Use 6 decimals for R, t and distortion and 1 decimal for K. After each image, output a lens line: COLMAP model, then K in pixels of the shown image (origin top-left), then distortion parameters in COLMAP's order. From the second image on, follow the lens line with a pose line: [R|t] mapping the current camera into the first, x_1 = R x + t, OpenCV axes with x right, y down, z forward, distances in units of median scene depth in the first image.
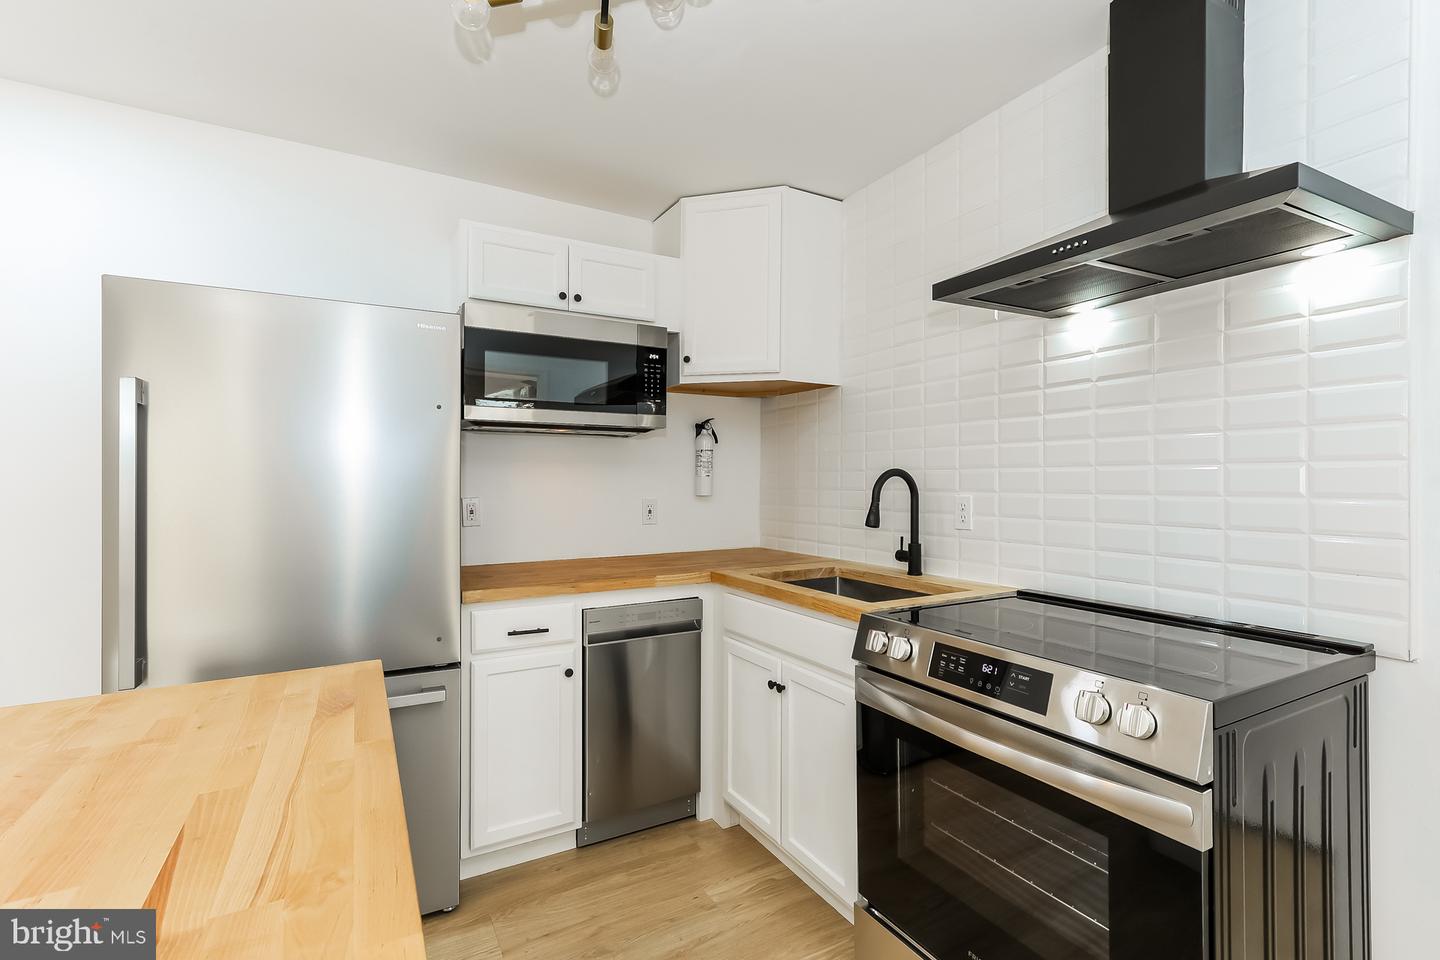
lens RADIAL K [[651.6, 0, 715.4], [0, 651.6, 479.1], [0, 0, 1]] dist [0.001961, 0.000466]
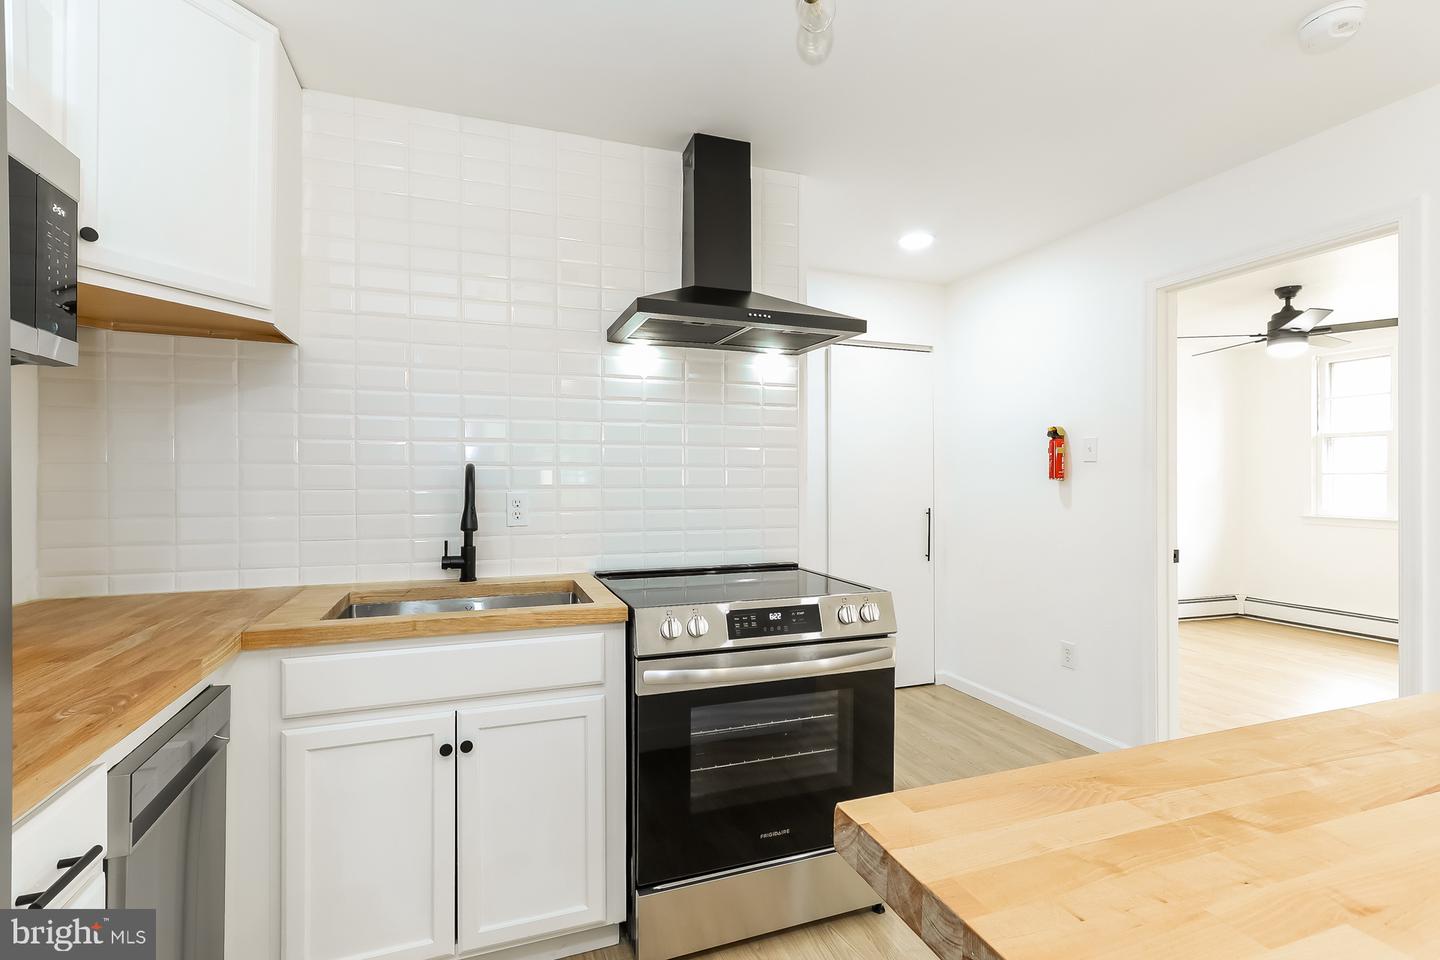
lens RADIAL K [[667.9, 0, 720.0], [0, 667.9, 480.0], [0, 0, 1]] dist [0.000331, 0.000173]
pose [[0.153136, -0.002948, 0.988201, -0.696058], [-0.004461, 0.999983, 0.003674, 0.001351], [-0.988195, -0.004971, 0.153120, 0.642228]]
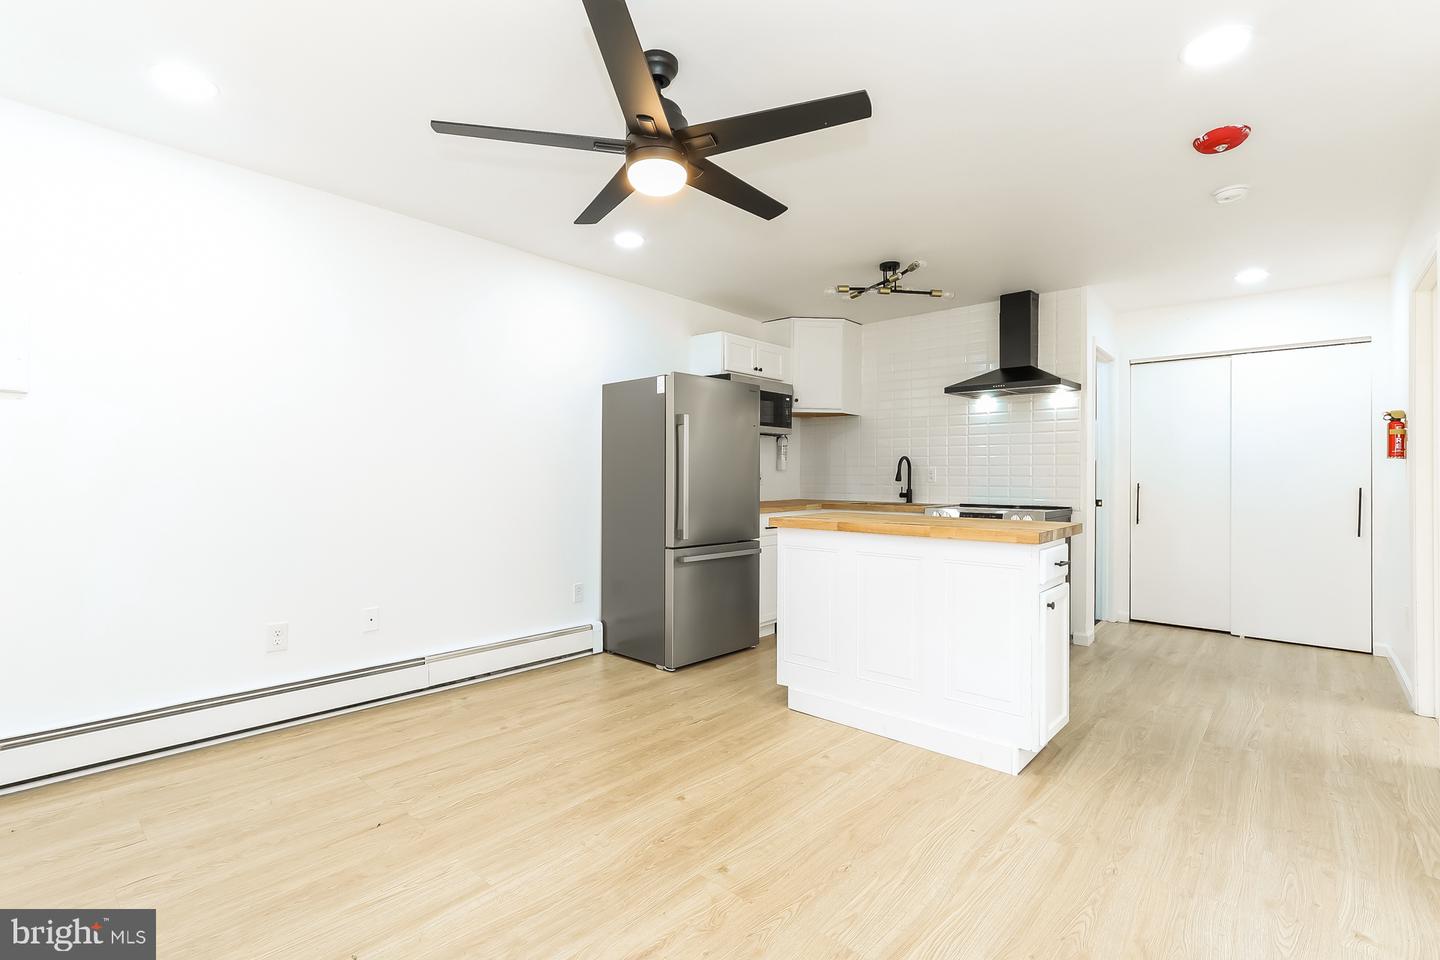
lens RADIAL K [[656.5, 0, 720.4], [0, 656.5, 470.3], [0, 0, 1]] dist [0.002177, 0.000181]
pose [[0.942169, 0.004887, 0.335104, -1.354982], [-0.003881, 0.999986, -0.003671, 0.054812], [-0.335117, 0.002158, 0.942174, -1.170697]]
